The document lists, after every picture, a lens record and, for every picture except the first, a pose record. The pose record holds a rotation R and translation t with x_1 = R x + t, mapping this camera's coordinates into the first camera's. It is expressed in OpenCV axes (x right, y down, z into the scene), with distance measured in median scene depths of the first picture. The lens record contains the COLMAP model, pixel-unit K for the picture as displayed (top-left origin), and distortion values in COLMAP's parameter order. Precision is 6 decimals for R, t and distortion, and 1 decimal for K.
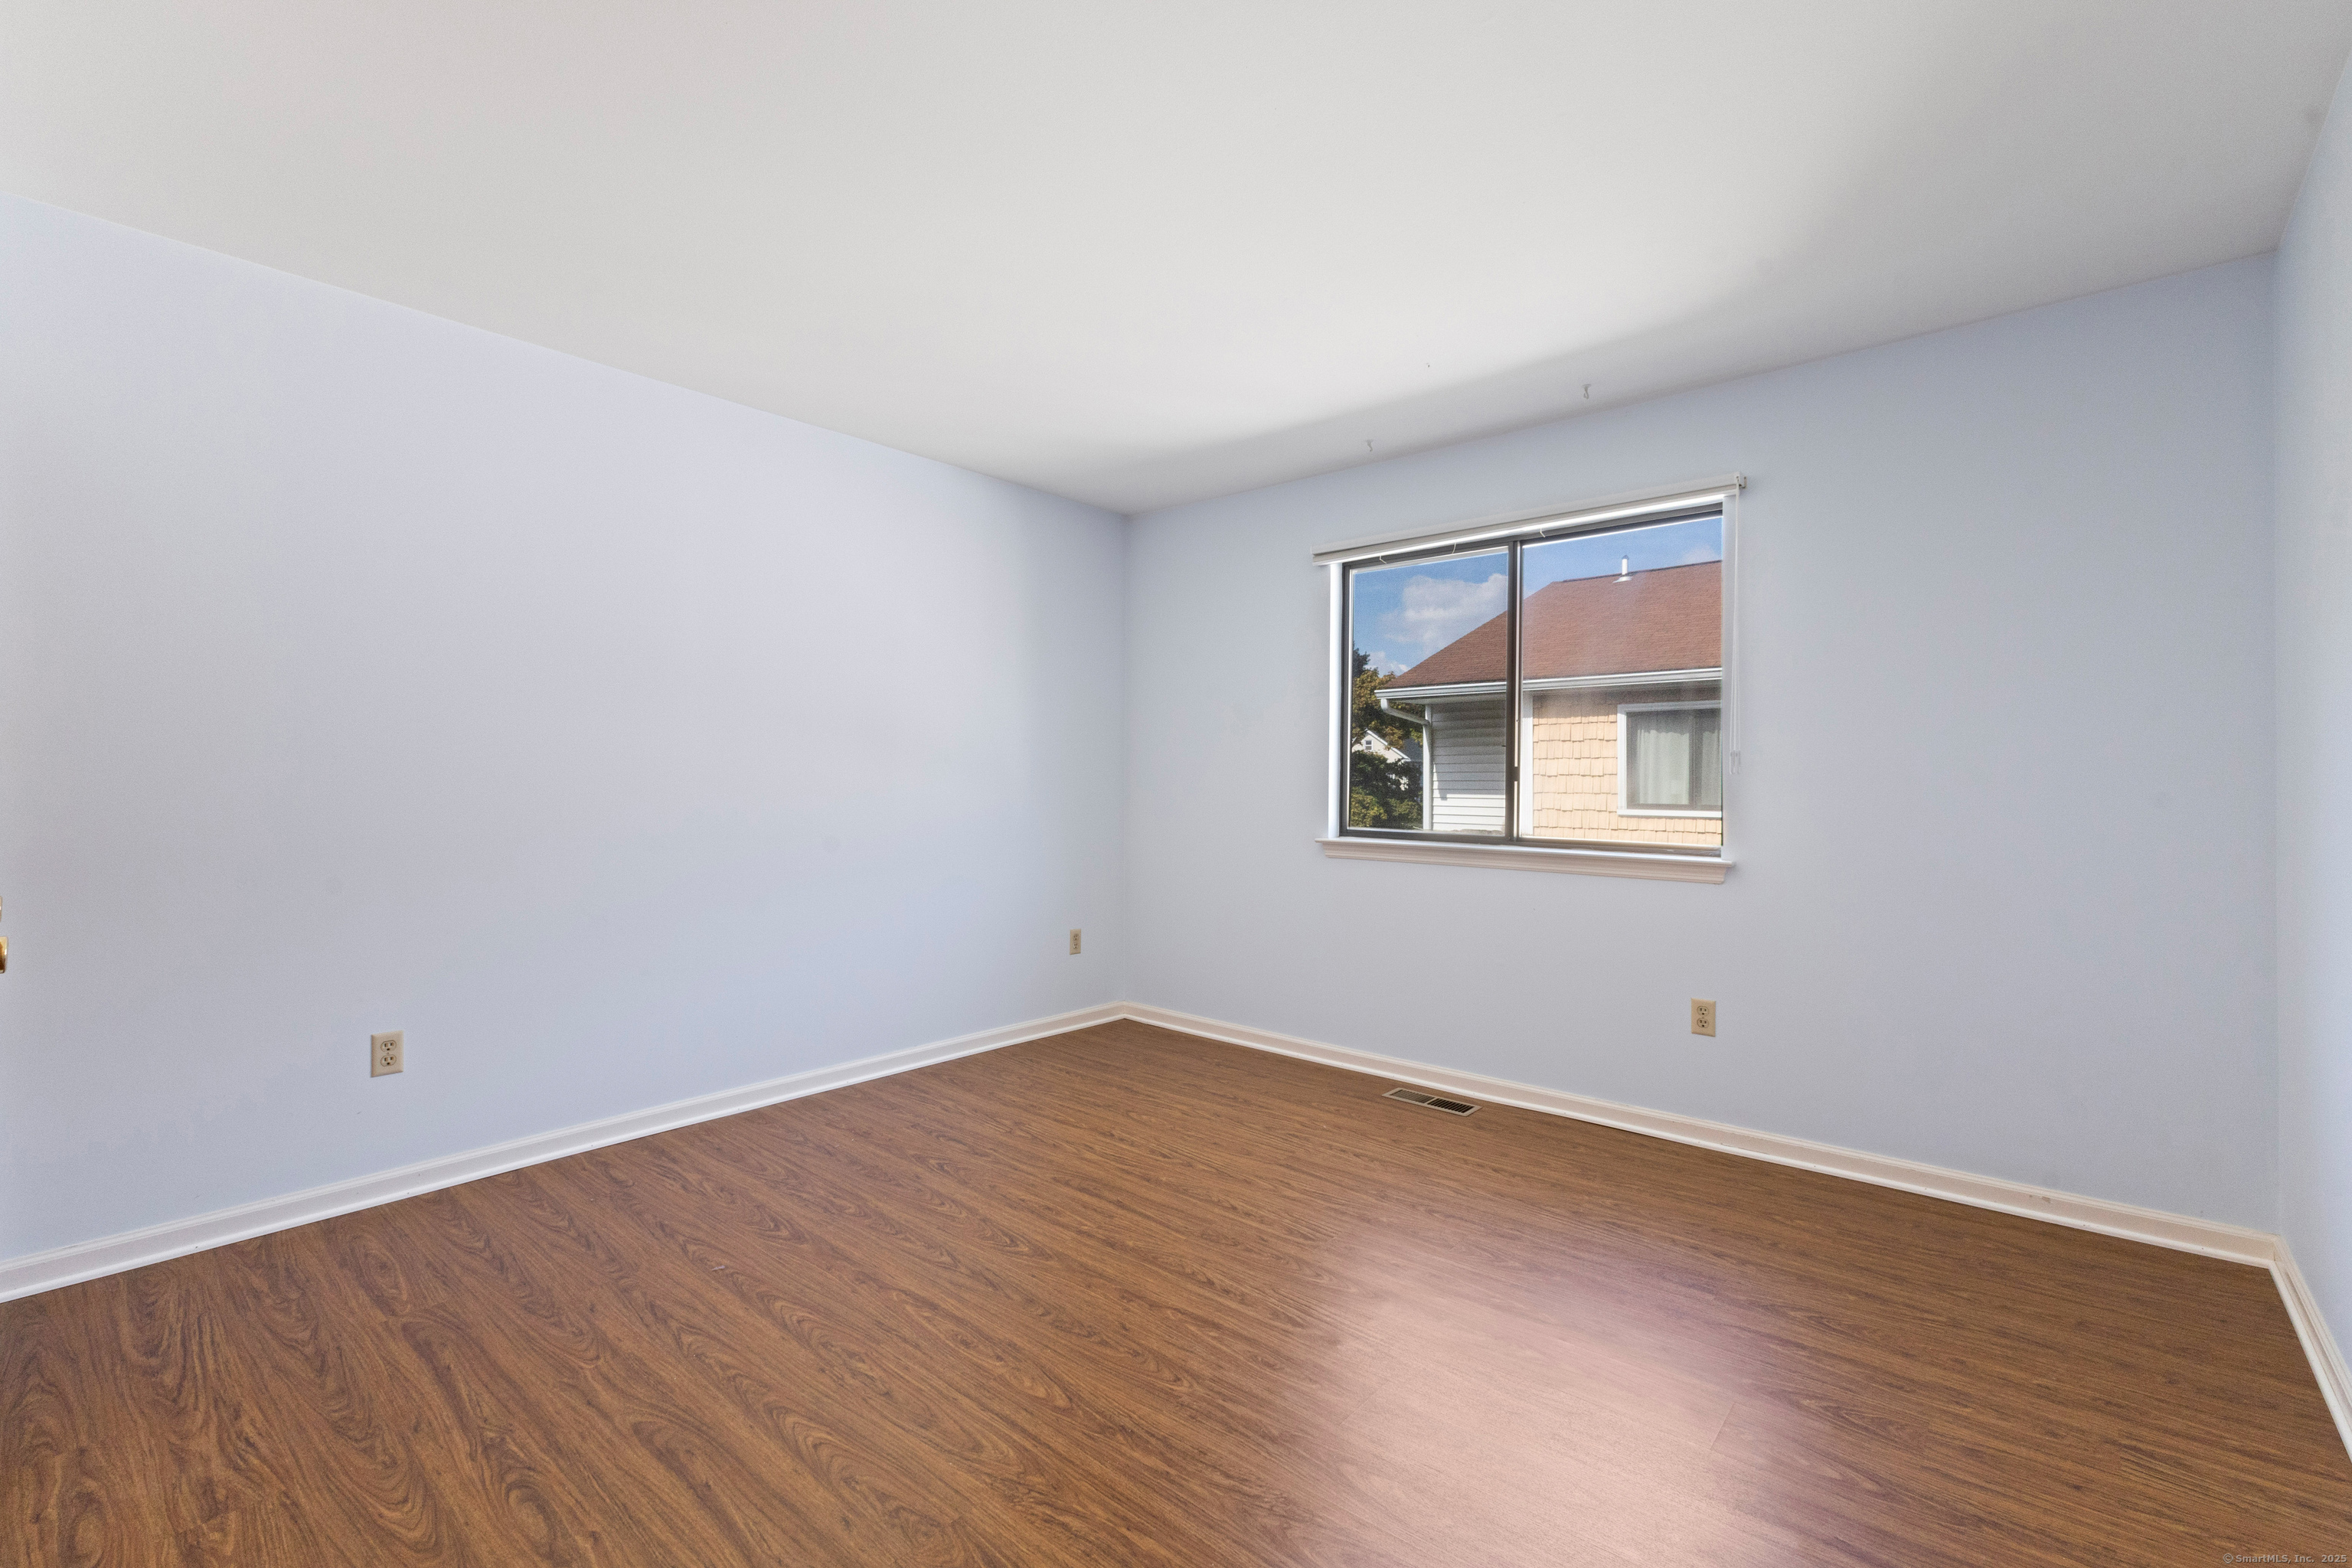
lens RADIAL K [[1015.9, 0, 1163.8], [0, 1015.9, 784.5], [0, 0, 1]] dist [0.014050, -0.004971]
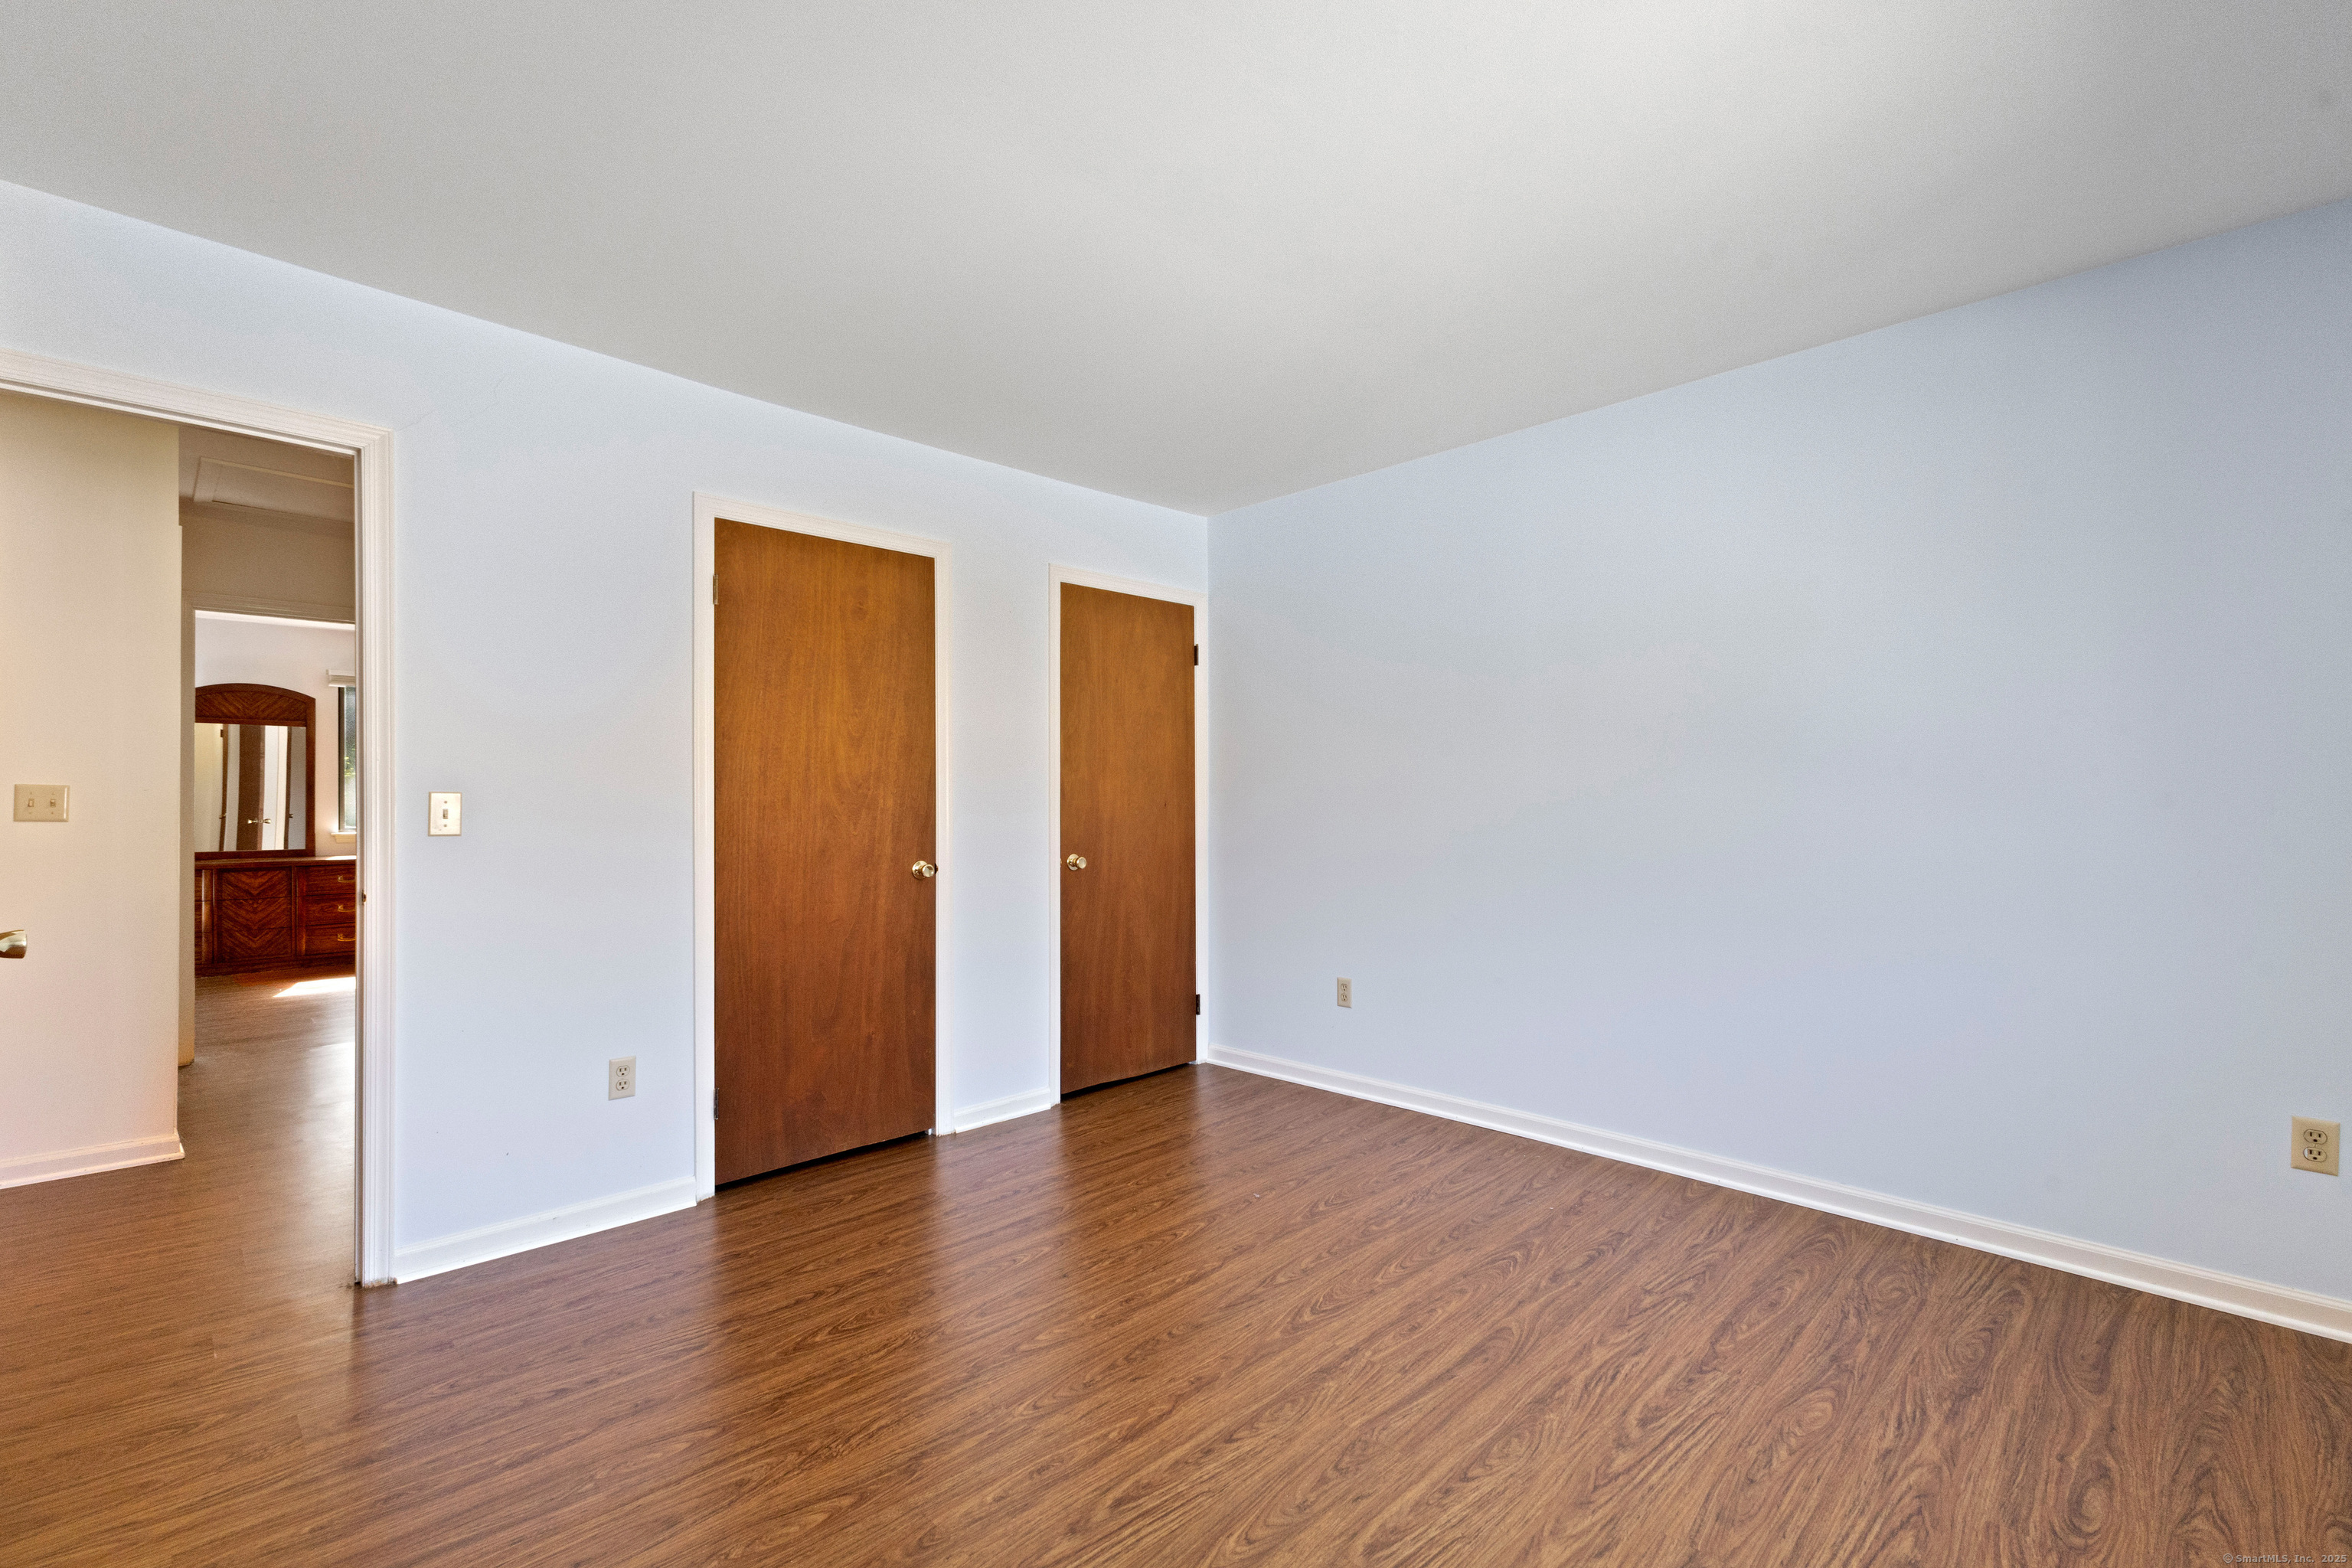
lens RADIAL K [[1015.9, 0, 1163.8], [0, 1015.9, 784.5], [0, 0, 1]] dist [0.014050, -0.004971]
pose [[-0.070567, -0.023682, -0.997226, 0.662659], [-0.002572, 0.999719, -0.023559, 0.002961], [0.997504, 0.000902, -0.070608, 0.788625]]
